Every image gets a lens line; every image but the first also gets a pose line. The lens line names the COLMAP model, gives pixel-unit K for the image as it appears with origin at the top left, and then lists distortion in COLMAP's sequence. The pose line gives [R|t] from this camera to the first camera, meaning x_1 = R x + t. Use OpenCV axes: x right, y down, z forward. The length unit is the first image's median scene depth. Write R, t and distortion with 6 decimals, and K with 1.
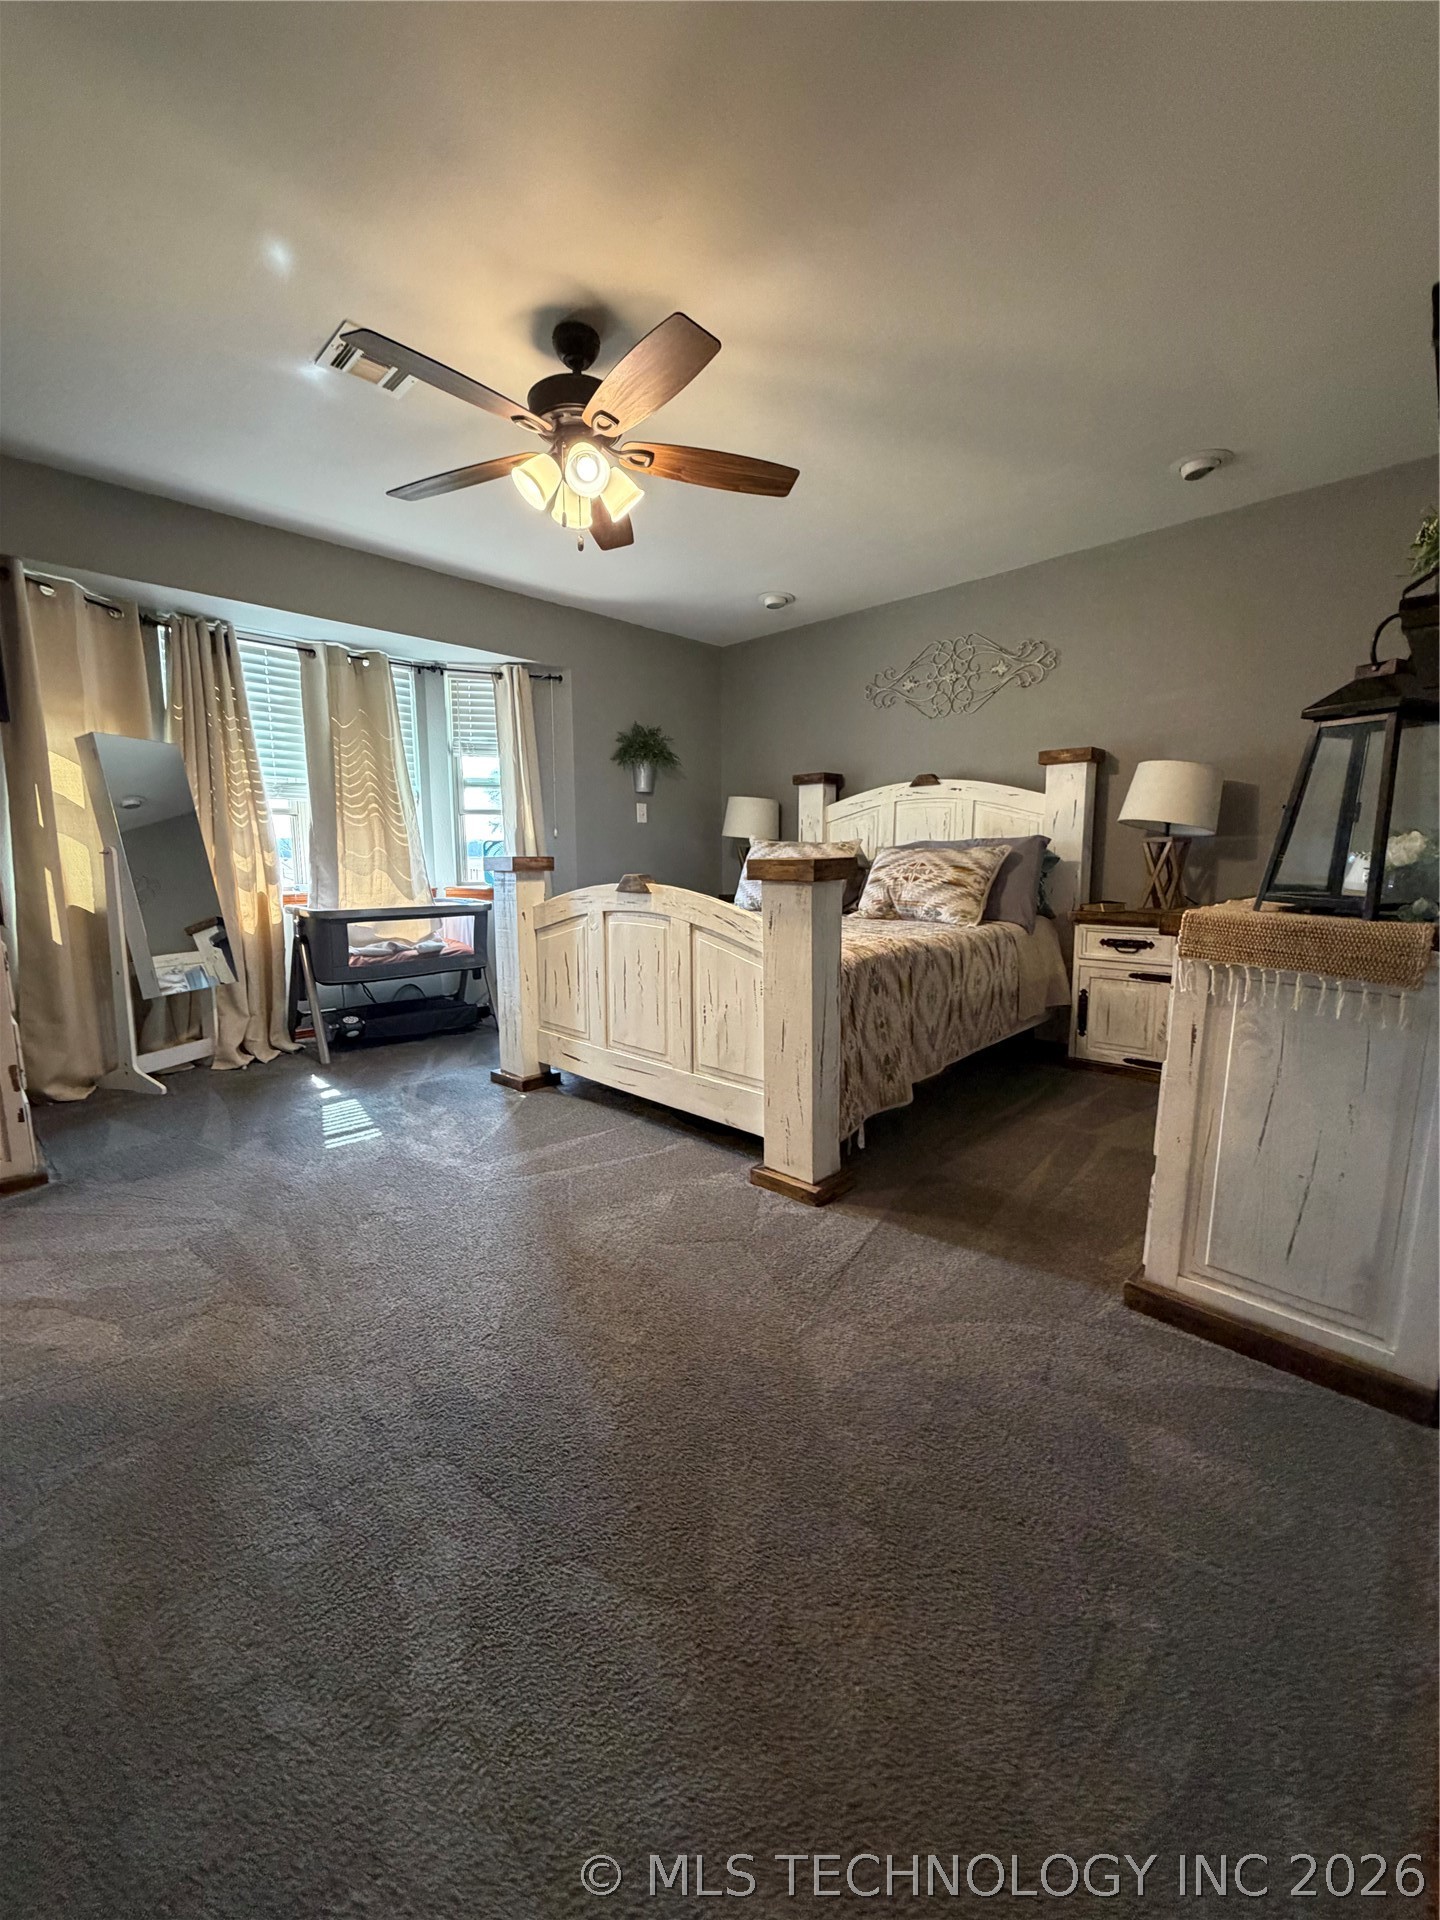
lens RADIAL K [[765.2, 0, 717.4], [0, 765.2, 953.4], [0, 0, 1]] dist [-0.000719, 0.000273]
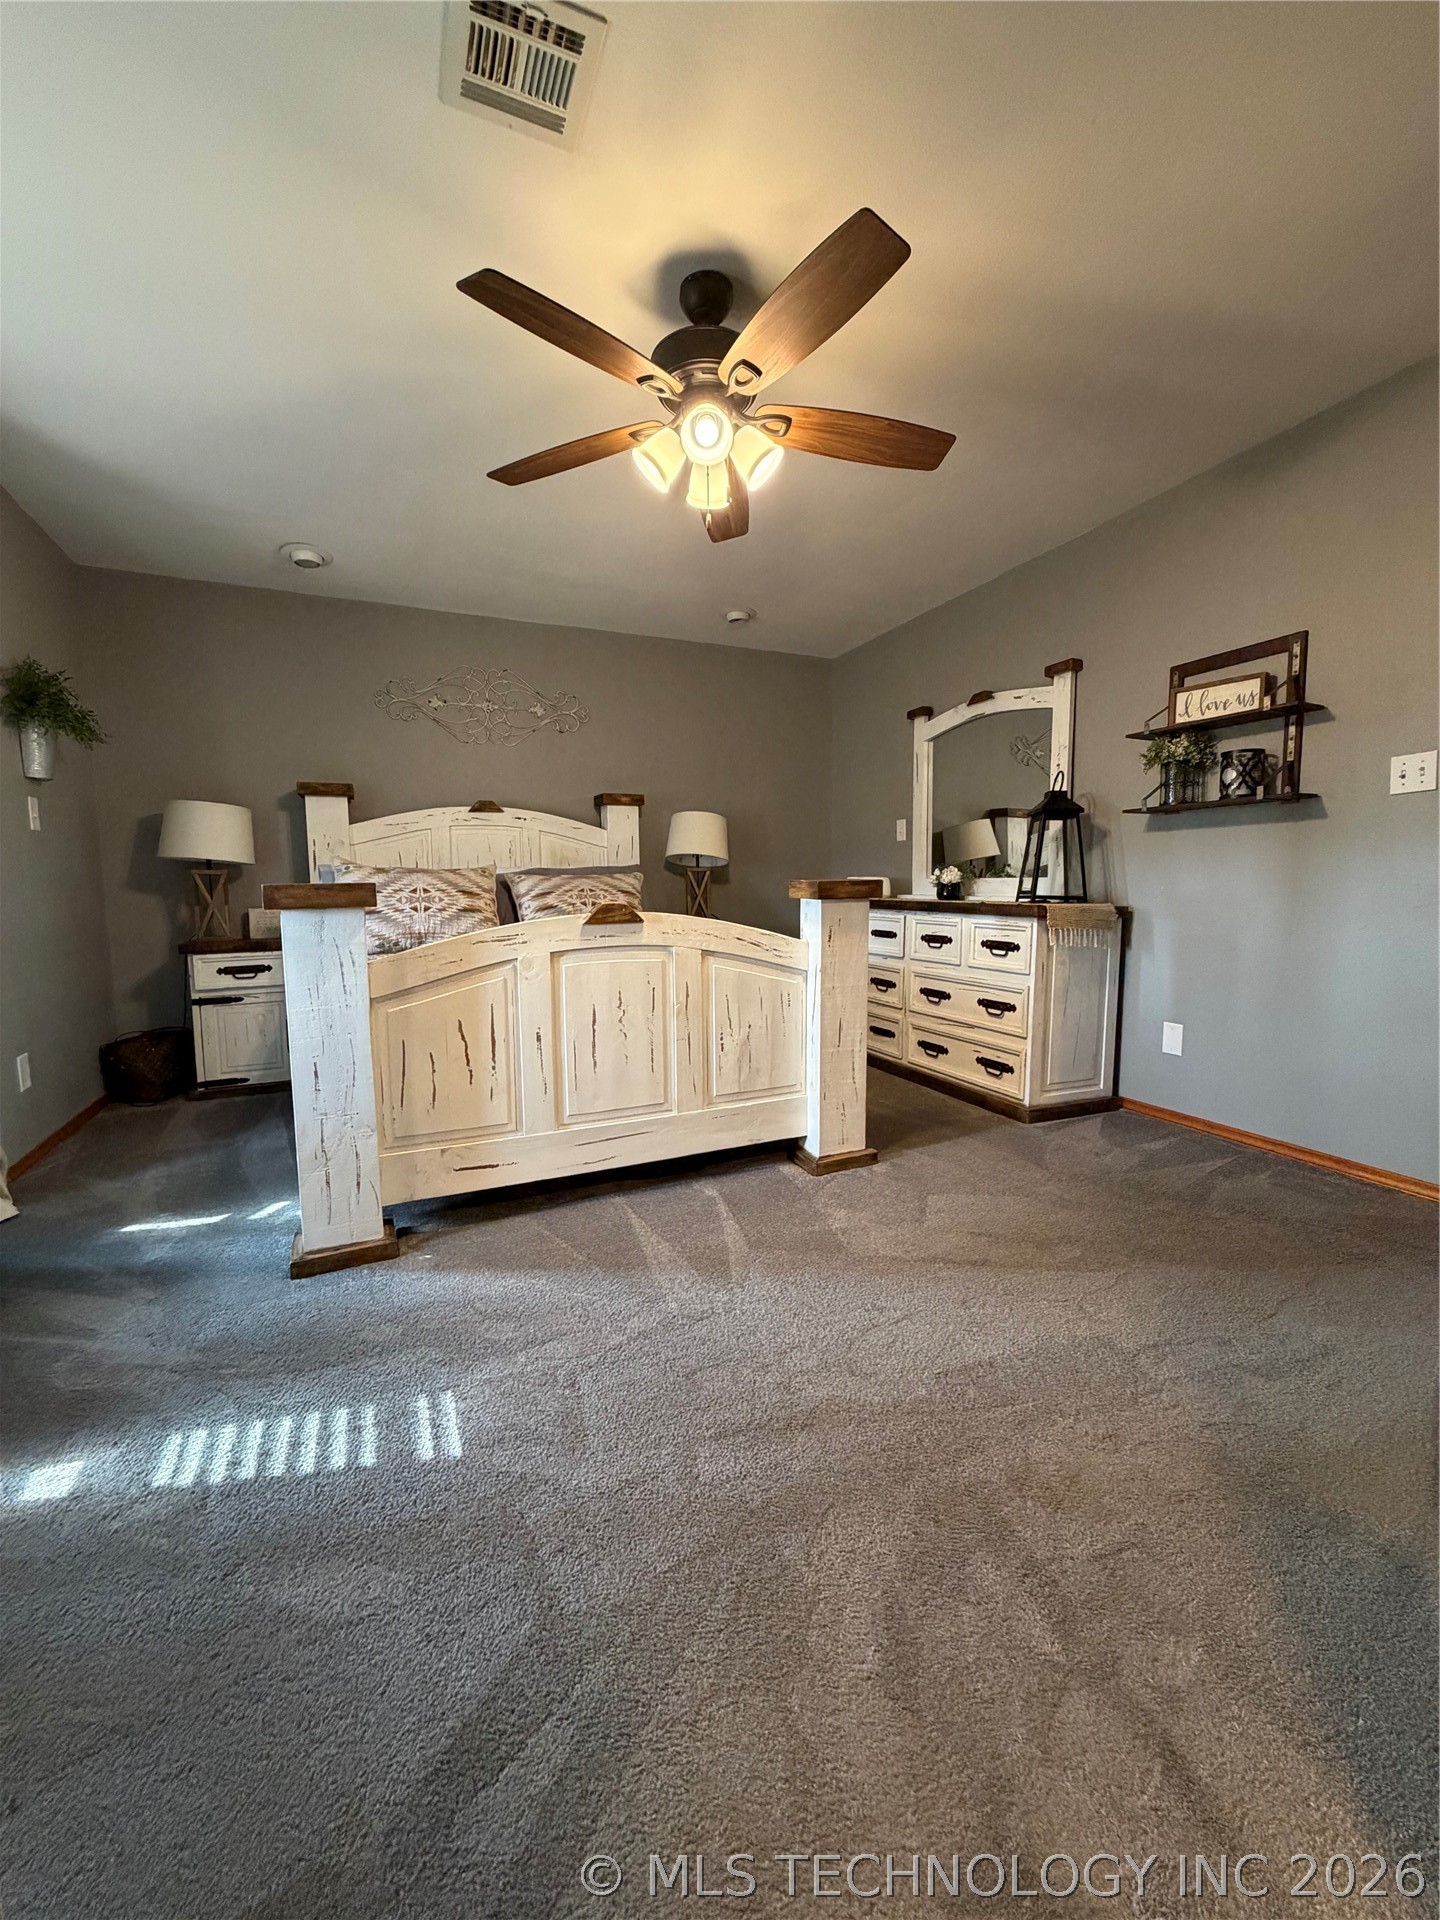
lens RADIAL K [[765.2, 0, 717.4], [0, 765.2, 953.4], [0, 0, 1]] dist [-0.000719, 0.000273]
pose [[0.365233, -0.089355, 0.926618, -0.791969], [0.129644, 0.990565, 0.044421, -0.065342], [-0.921845, 0.103907, 0.373371, 0.552121]]
